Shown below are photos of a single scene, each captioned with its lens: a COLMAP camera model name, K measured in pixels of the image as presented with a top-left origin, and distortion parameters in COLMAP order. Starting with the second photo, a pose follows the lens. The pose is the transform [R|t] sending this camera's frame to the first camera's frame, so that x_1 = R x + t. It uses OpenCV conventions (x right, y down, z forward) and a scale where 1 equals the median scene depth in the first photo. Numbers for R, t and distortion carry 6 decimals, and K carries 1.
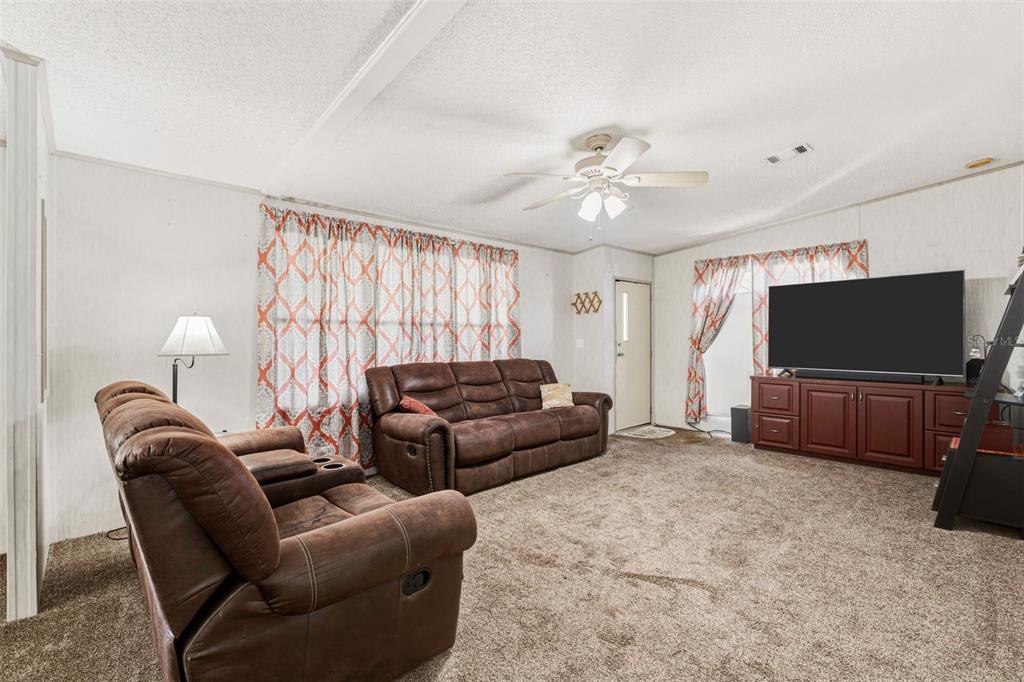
lens RADIAL K [[462.8, 0, 508.6], [0, 462.8, 336.5], [0, 0, 1]] dist [-0.015642, 0.005333]
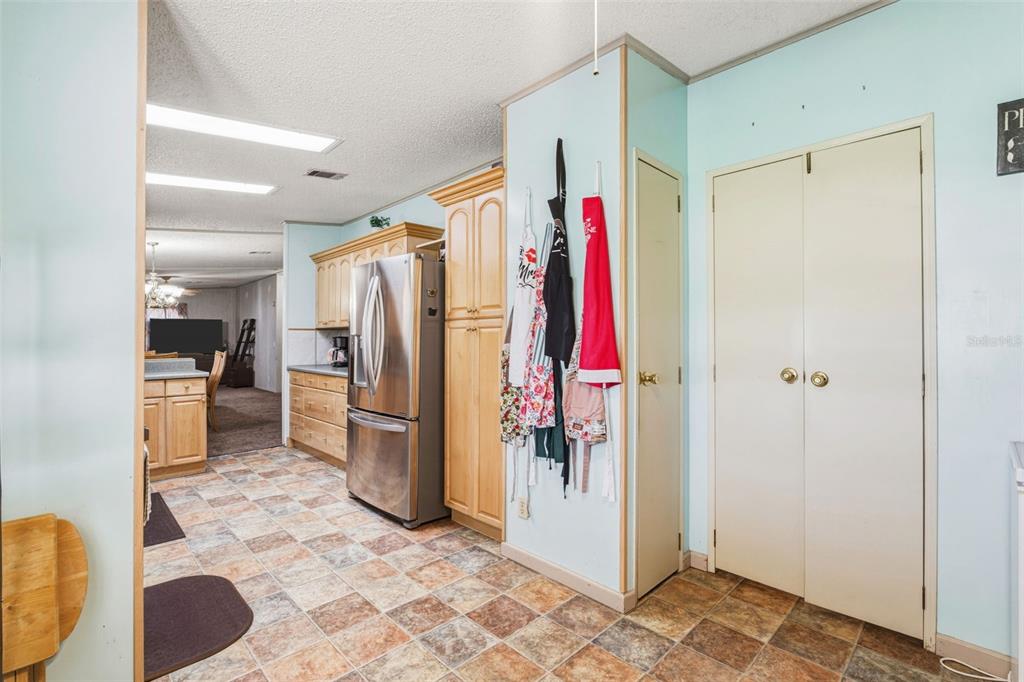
lens RADIAL K [[467.8, 0, 508.7], [0, 467.8, 336.8], [0, 0, 1]] dist [-0.004169, -0.000265]
pose [[-0.007710, 0.008464, 0.999934, -2.038560], [-0.000094, 0.999964, -0.008465, 0.001516], [-0.999970, -0.000159, -0.007709, -0.874735]]
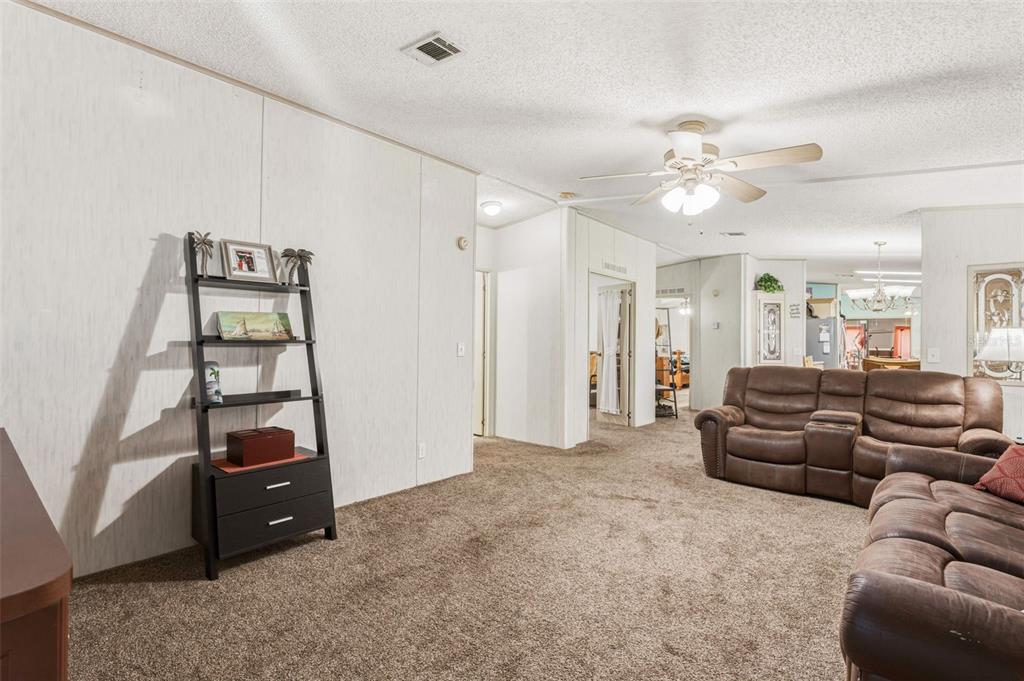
lens RADIAL K [[475.7, 0, 508.2], [0, 475.7, 331.3], [0, 0, 1]] dist [-0.020144, 0.009187]
pose [[-0.995175, -0.012031, -0.097373, 0.448164], [-0.009600, 0.999631, -0.025397, 0.005252], [0.097643, -0.024340, -0.994924, 1.320220]]
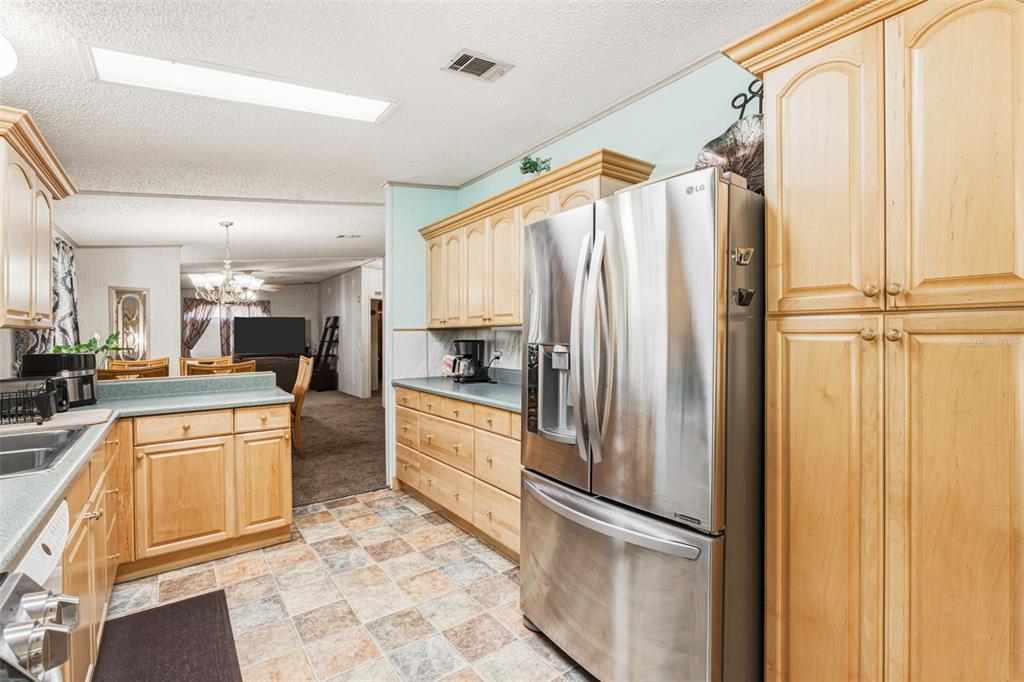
lens RADIAL K [[462.8, 0, 508.6], [0, 462.8, 336.5], [0, 0, 1]] dist [-0.015642, 0.005333]
pose [[0.122962, -0.002032, 0.992409, -1.655086], [0.004264, 0.999990, 0.001519, -0.017105], [-0.992402, 0.004045, 0.122970, -0.630169]]
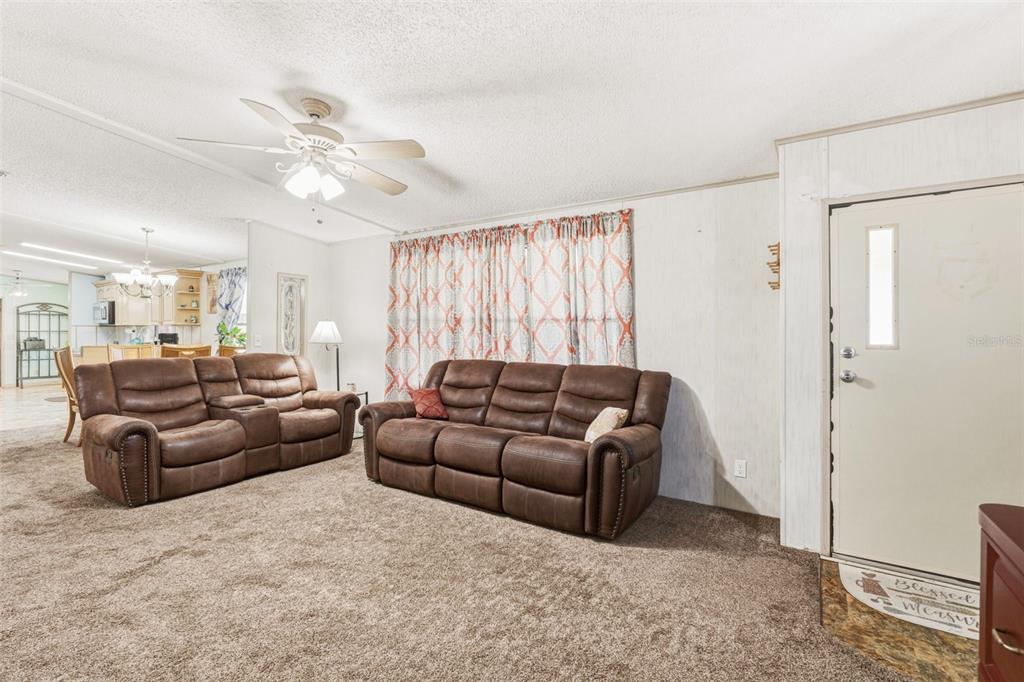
lens RADIAL K [[471.2, 0, 505.1], [0, 471.2, 329.6], [0, 0, 1]] dist [-0.002958, -0.000417]
pose [[0.227370, -0.000959, -0.973808, 0.791554], [-0.001735, 0.999998, -0.001389, -0.005906], [0.973807, 0.002005, 0.227368, 0.798399]]
